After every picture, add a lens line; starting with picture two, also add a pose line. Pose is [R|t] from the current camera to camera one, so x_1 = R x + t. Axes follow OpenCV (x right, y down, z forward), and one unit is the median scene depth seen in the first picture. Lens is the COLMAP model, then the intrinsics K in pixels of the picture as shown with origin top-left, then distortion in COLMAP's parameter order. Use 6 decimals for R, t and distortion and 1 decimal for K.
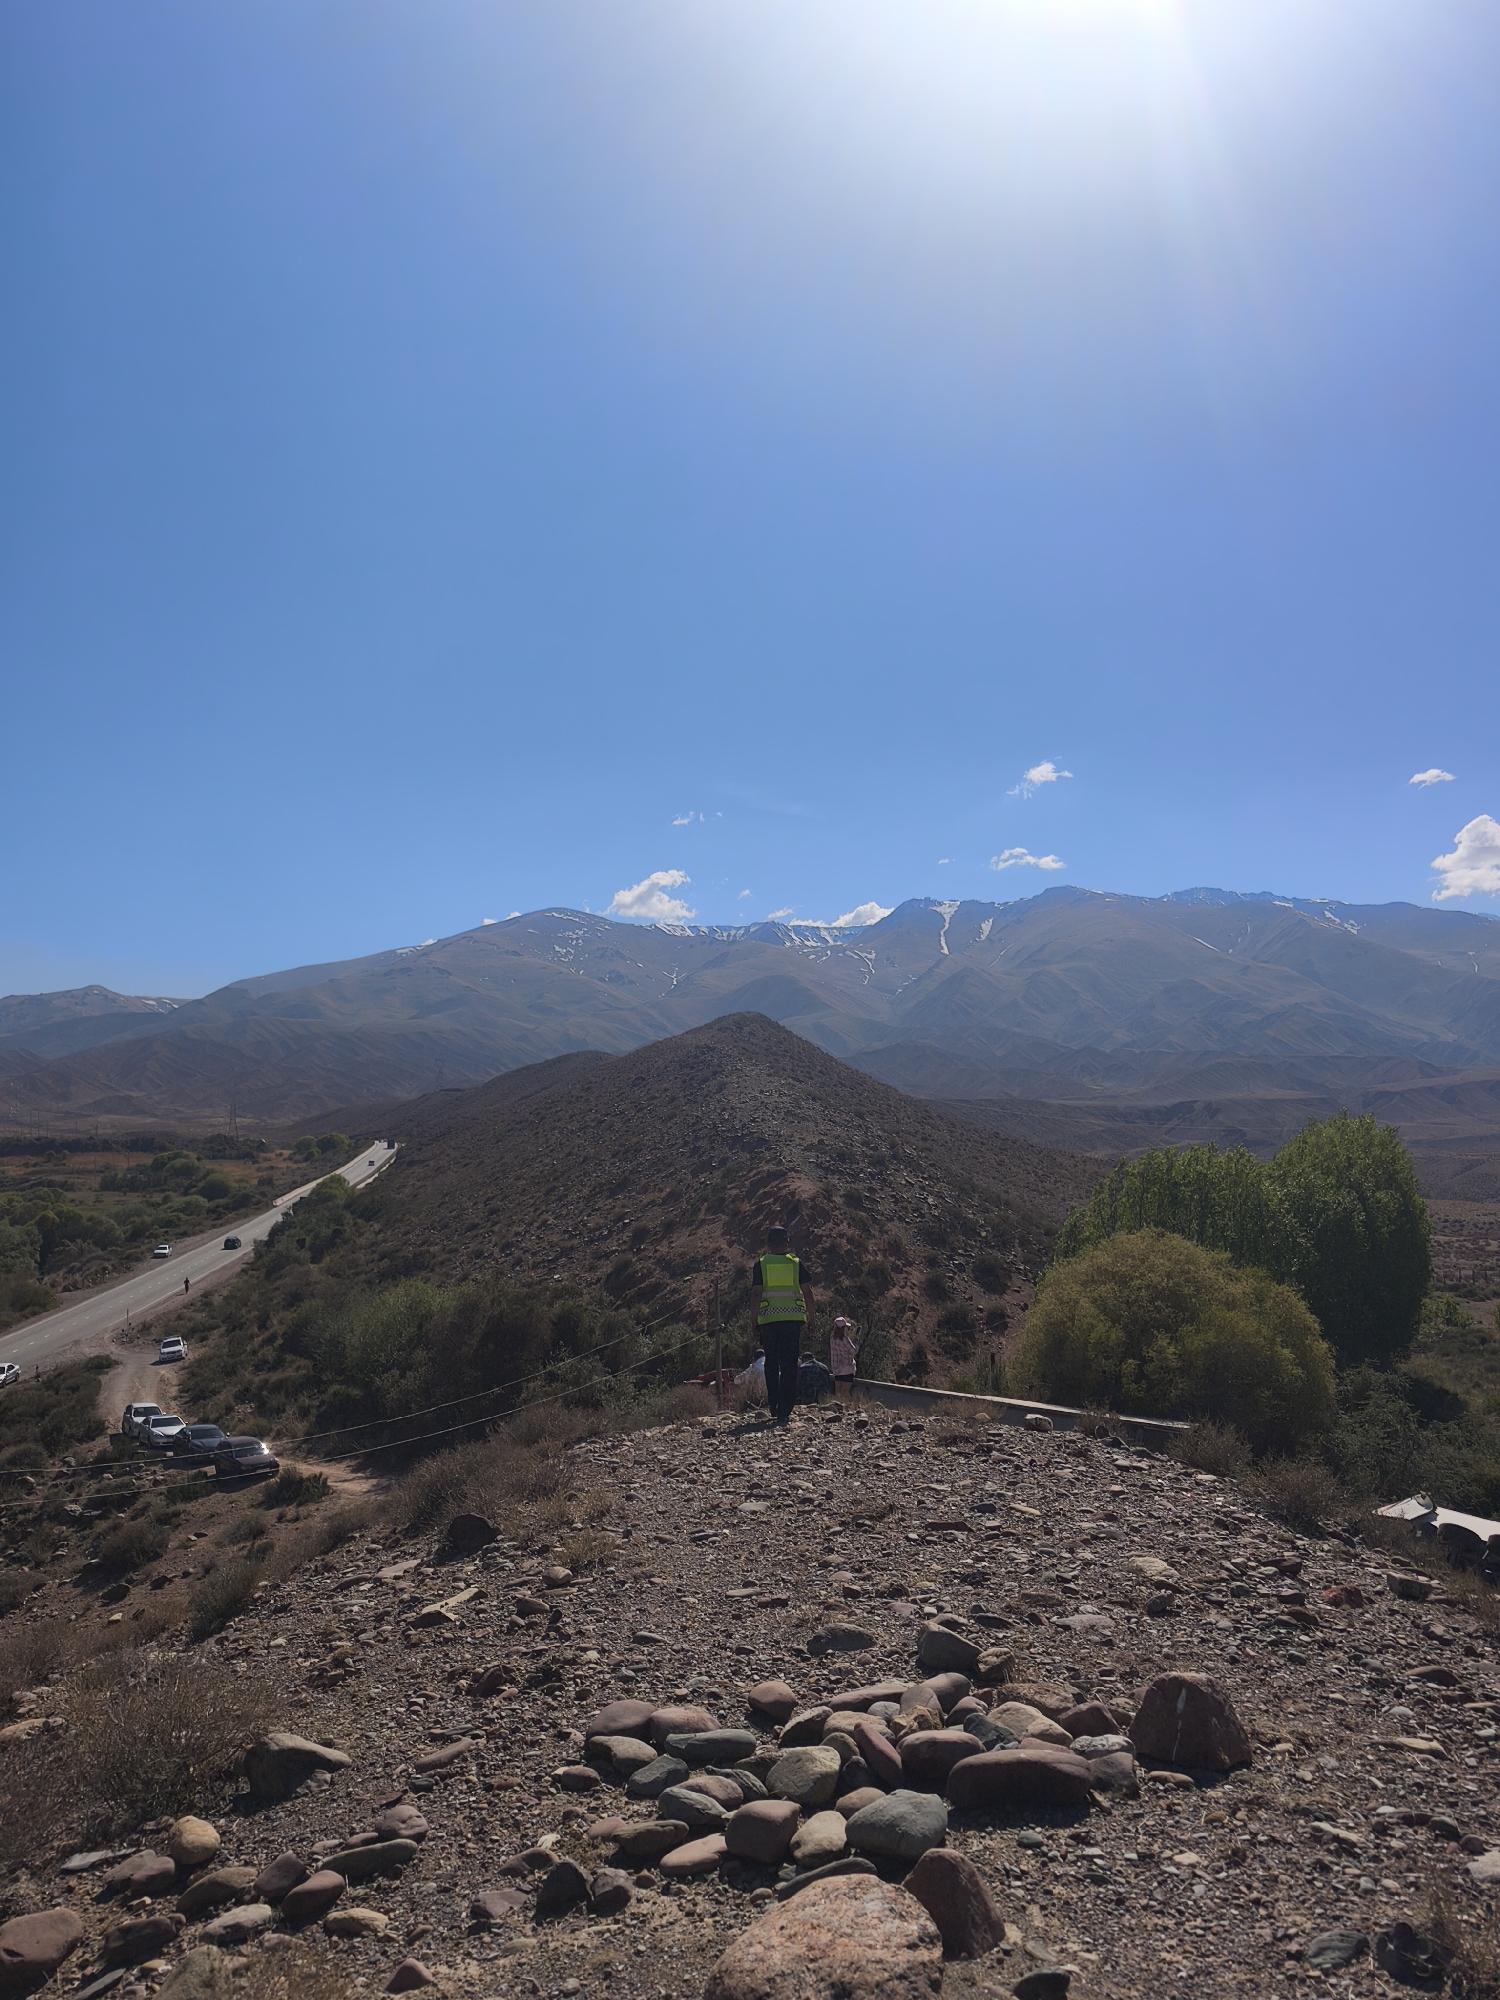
lens RADIAL K [[1639.3, 0, 758.7], [0, 1639.3, 1018.4], [0, 0, 1]] dist [0.169704, -0.527197]
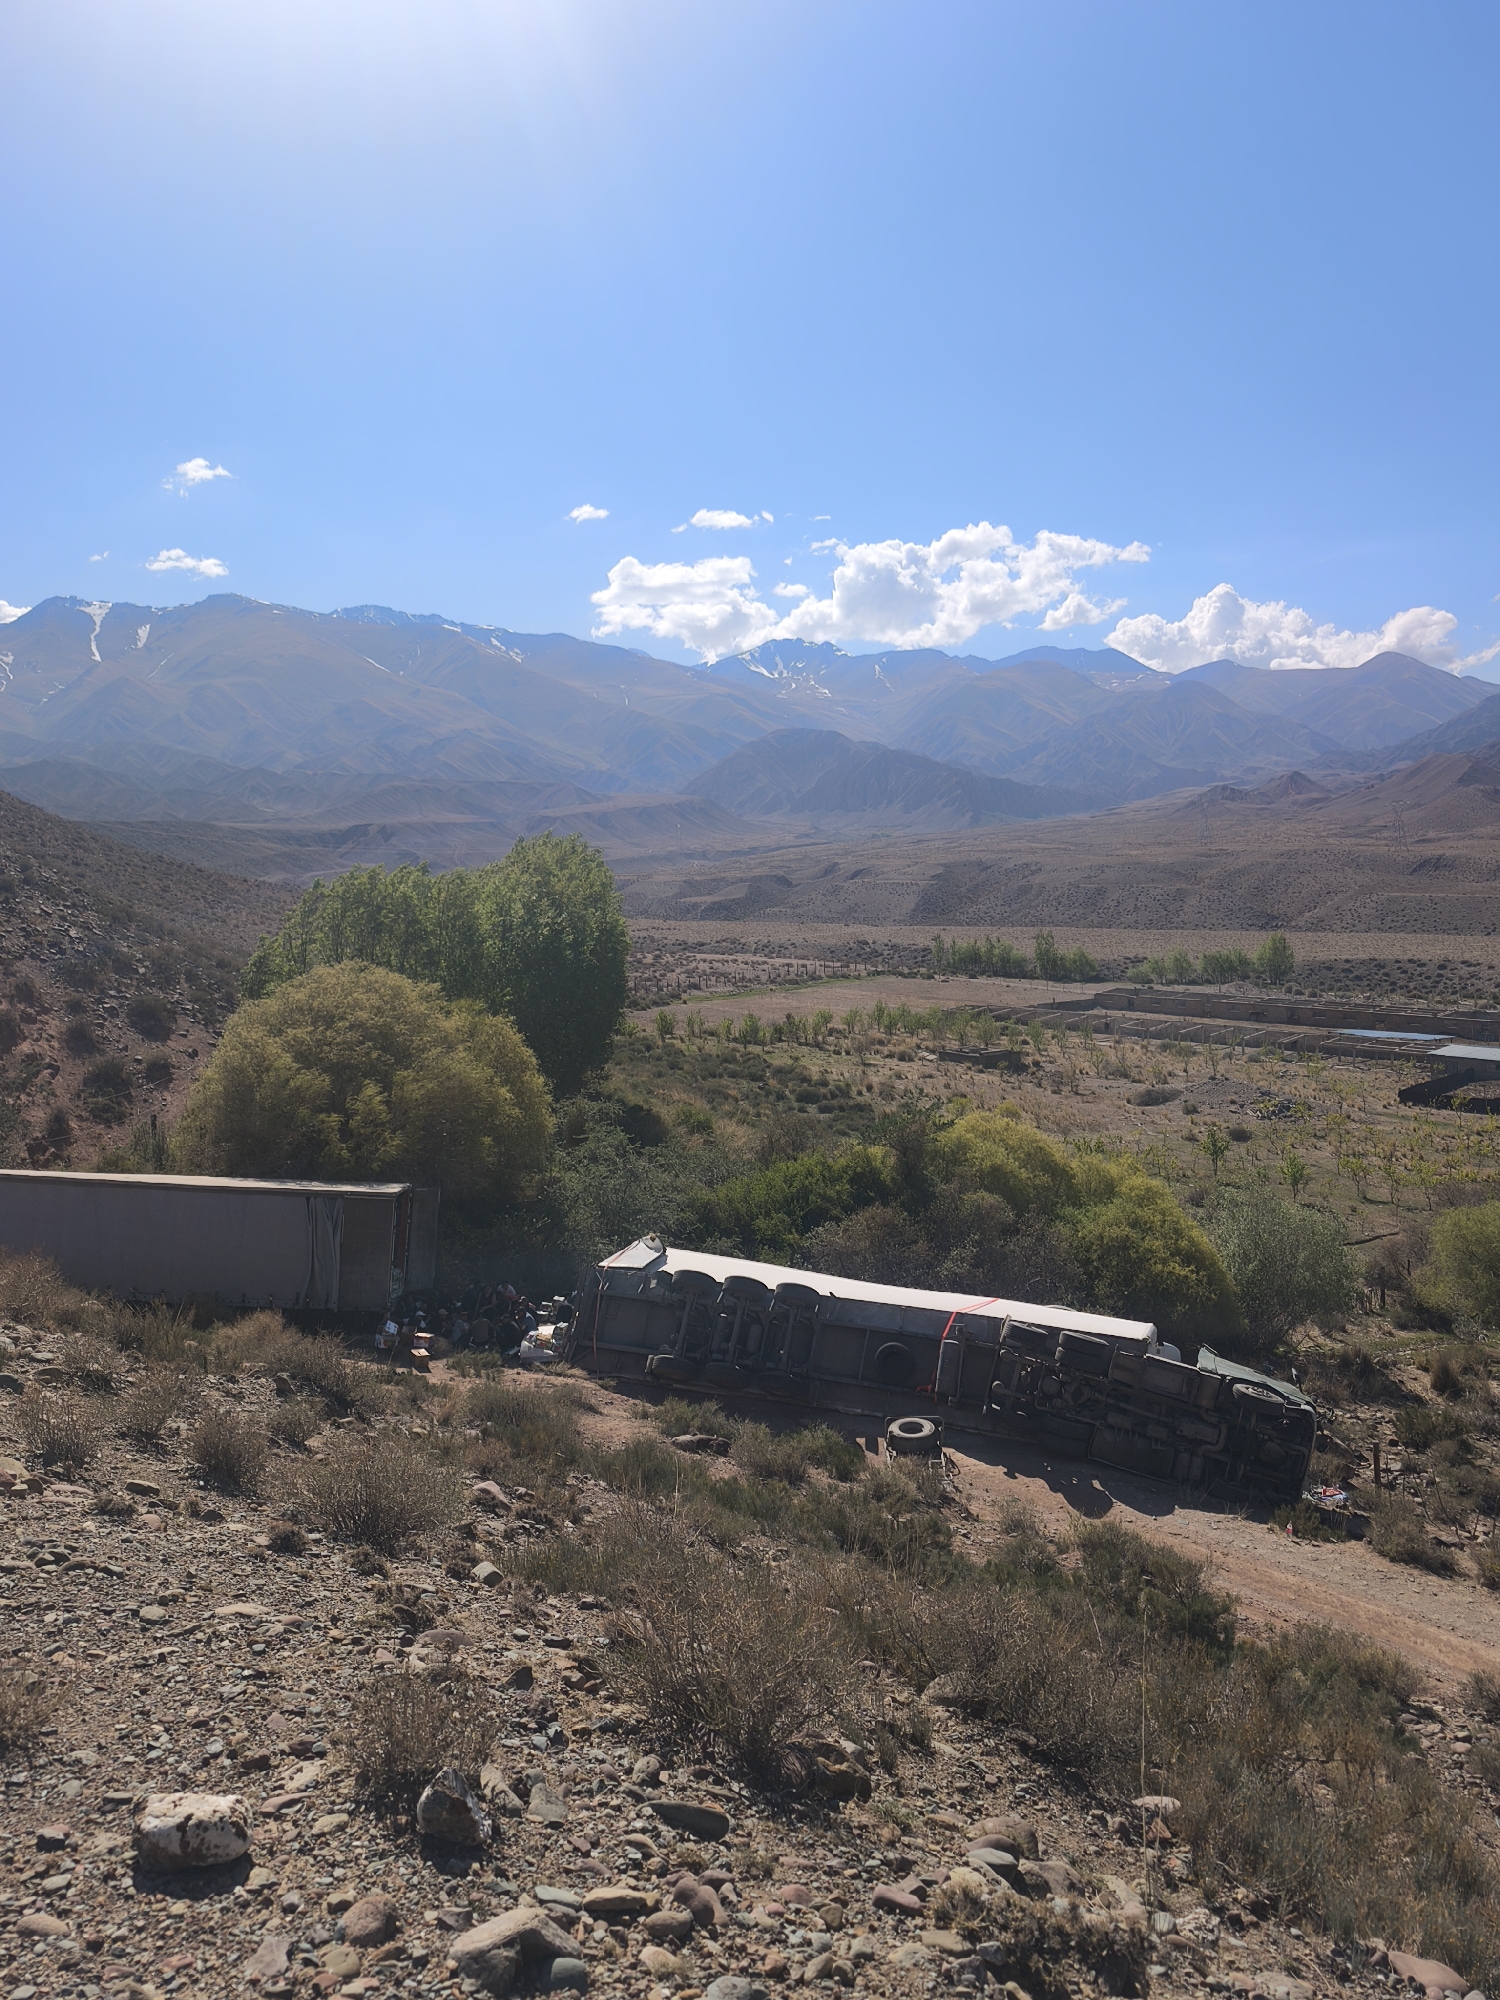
lens RADIAL K [[1639.3, 0, 758.7], [0, 1639.3, 1018.4], [0, 0, 1]] dist [0.169704, -0.527197]
pose [[0.883706, -0.051635, 0.465186, 0.021680], [-0.026267, 0.986858, 0.159439, 0.012917], [-0.467305, -0.153116, 0.870736, 0.124369]]
